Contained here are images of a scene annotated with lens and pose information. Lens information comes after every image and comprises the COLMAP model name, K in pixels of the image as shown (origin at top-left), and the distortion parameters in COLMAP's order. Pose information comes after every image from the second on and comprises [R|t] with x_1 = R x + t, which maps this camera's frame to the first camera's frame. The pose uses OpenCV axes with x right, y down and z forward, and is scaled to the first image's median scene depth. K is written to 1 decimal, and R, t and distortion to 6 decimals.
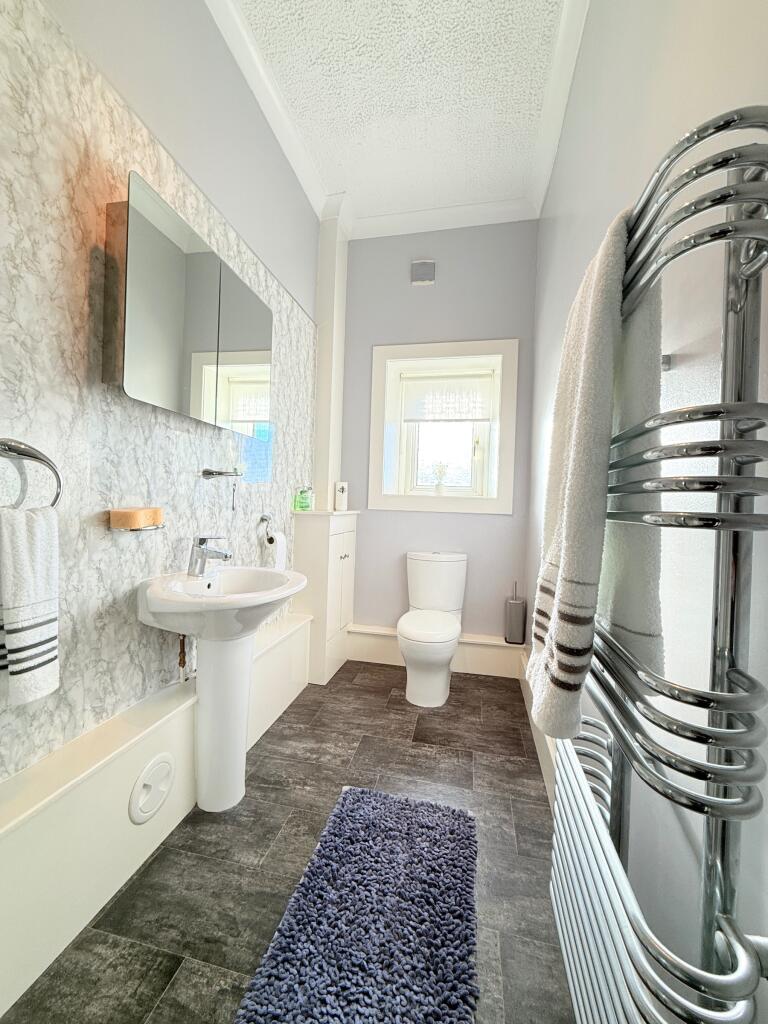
lens RADIAL K [[409.2, 0, 384.0], [0, 409.2, 512.0], [0, 0, 1]] dist [0.000420, 0.000195]
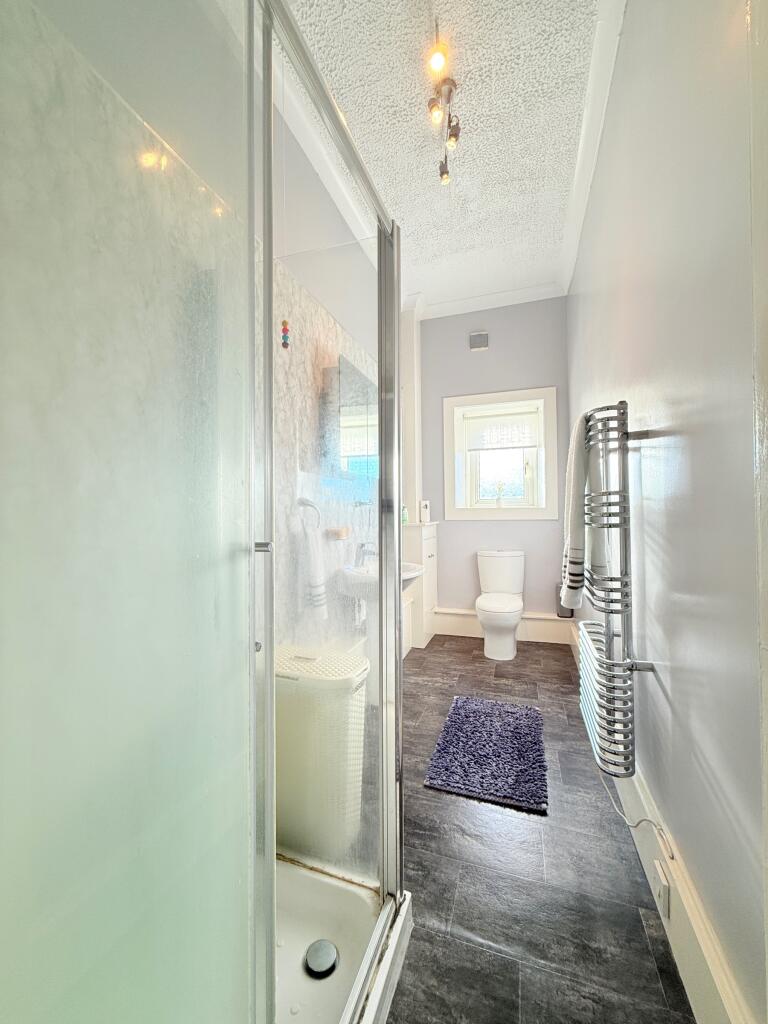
lens RADIAL K [[409.2, 0, 384.0], [0, 409.2, 512.0], [0, 0, 1]] dist [0.000420, 0.000195]
pose [[0.992598, -0.047045, -0.111961, -0.109418], [0.044838, 0.998749, -0.022149, -0.015745], [0.112862, 0.016965, 0.993466, -0.432582]]
